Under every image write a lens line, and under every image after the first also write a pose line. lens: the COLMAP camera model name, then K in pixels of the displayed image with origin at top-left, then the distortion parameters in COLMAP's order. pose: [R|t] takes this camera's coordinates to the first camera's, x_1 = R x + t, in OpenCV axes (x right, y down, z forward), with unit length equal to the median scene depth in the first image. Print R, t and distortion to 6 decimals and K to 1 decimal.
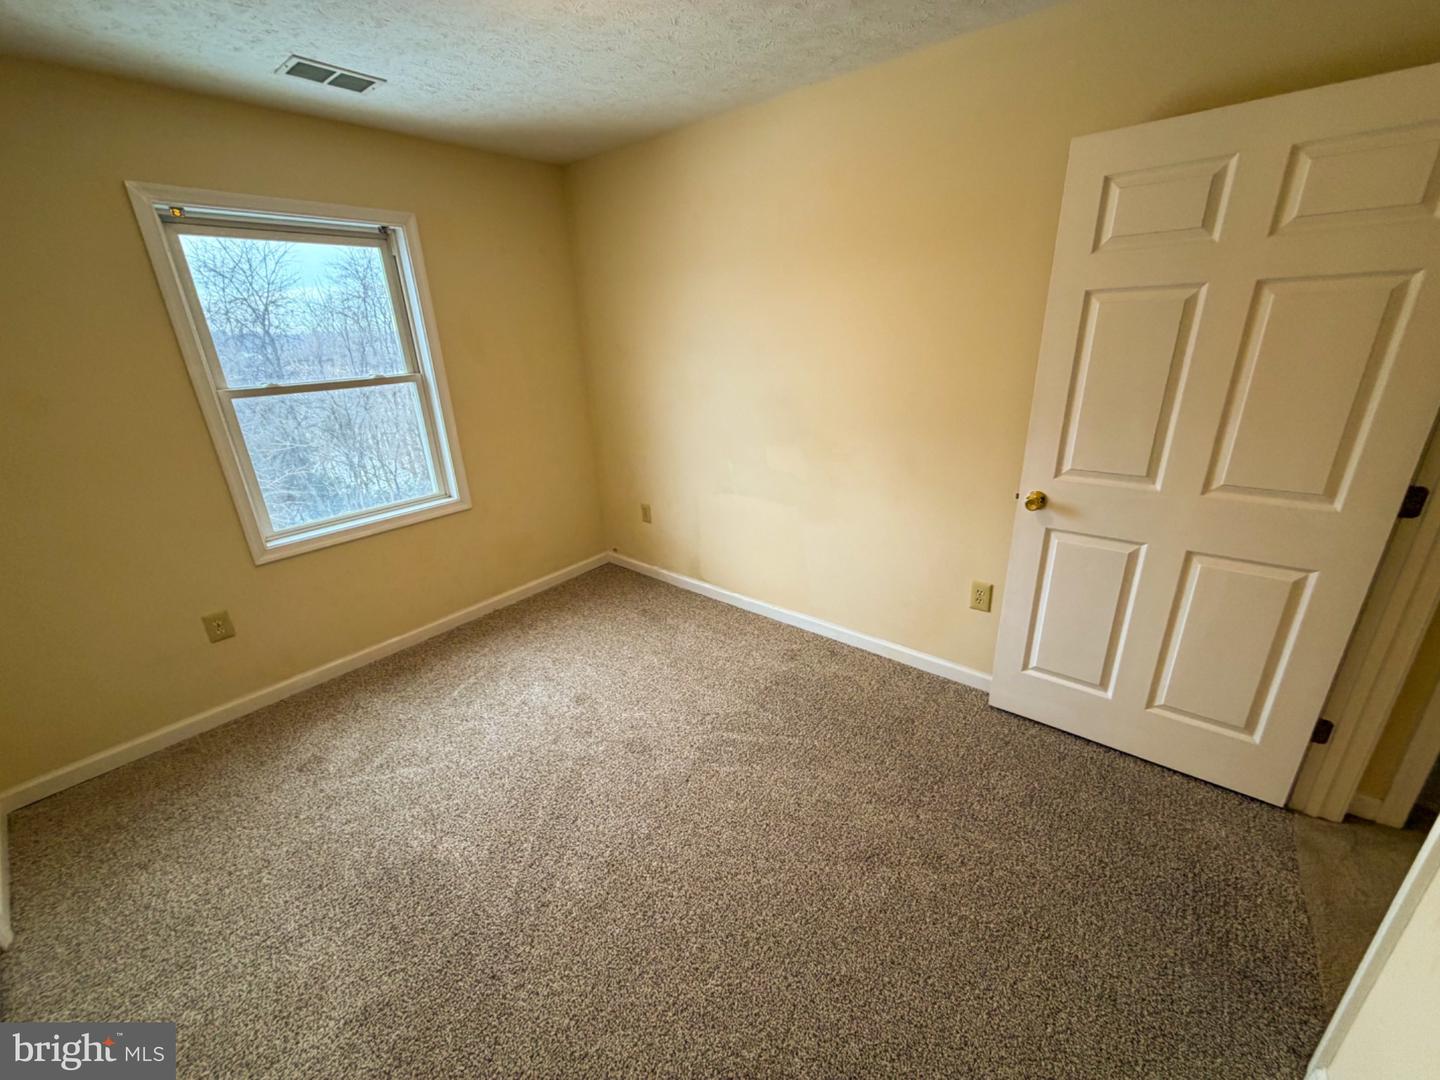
lens RADIAL K [[574.4, 0, 711.8], [0, 574.4, 540.8], [0, 0, 1]] dist [-0.000400, 0.000094]
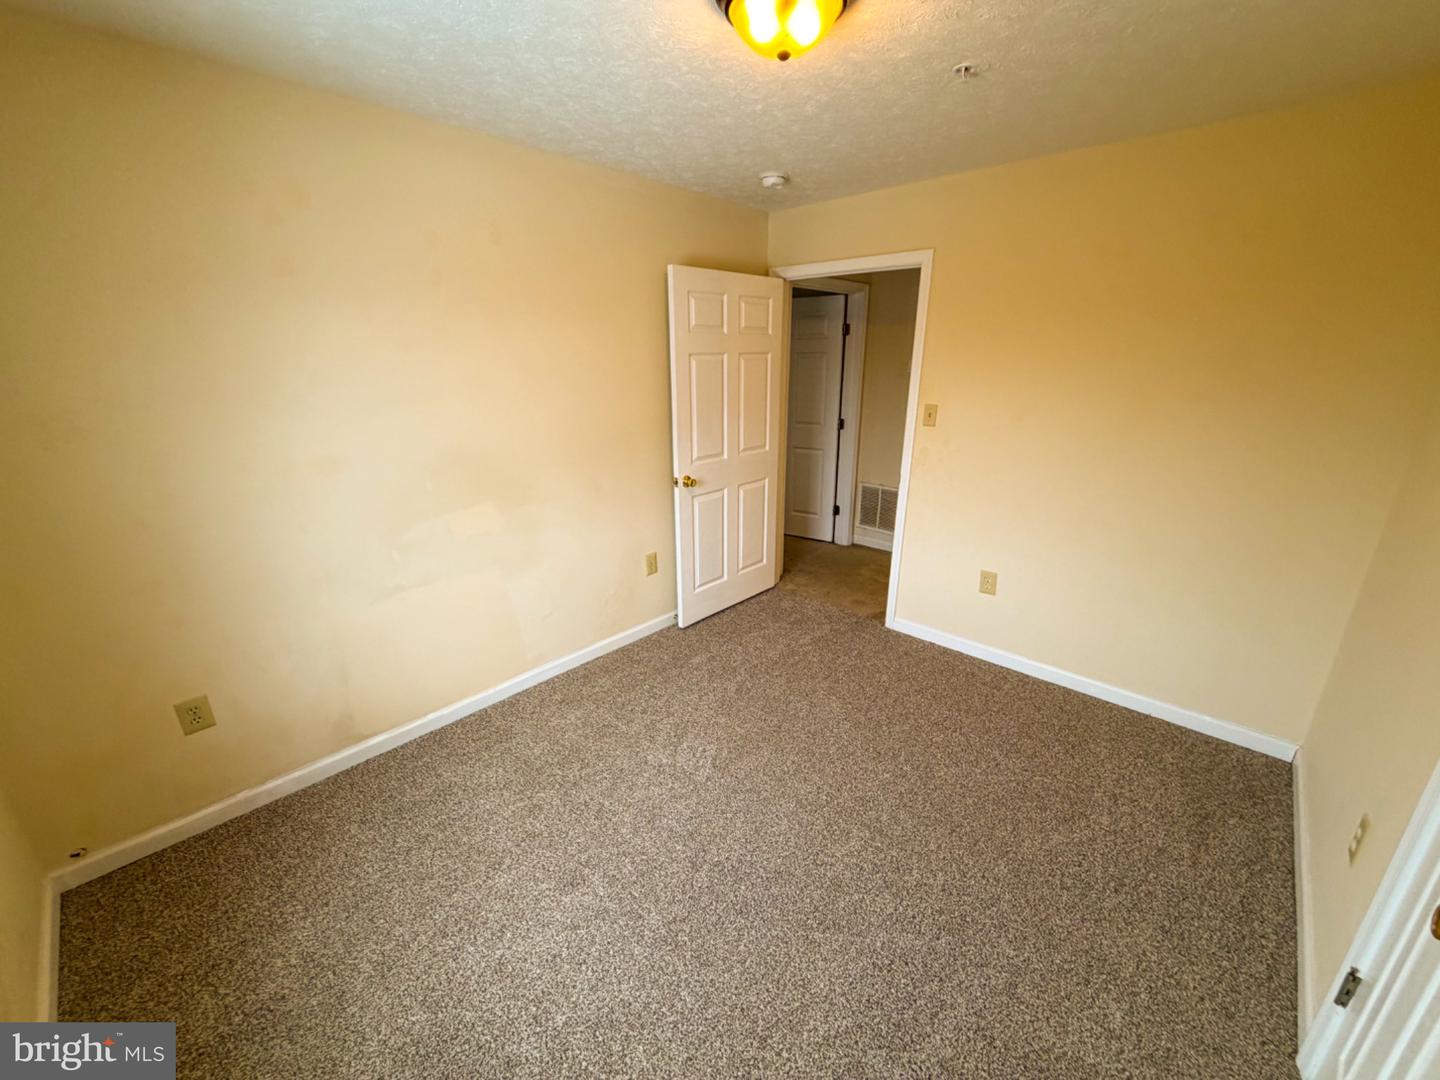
lens RADIAL K [[574.4, 0, 710.9], [0, 574.4, 543.5], [0, 0, 1]] dist [-0.000400, 0.000094]
pose [[0.054605, -0.266505, 0.962286, -0.717061], [0.359613, 0.904301, 0.230039, -0.182307], [-0.931502, 0.333489, 0.145218, 0.544541]]
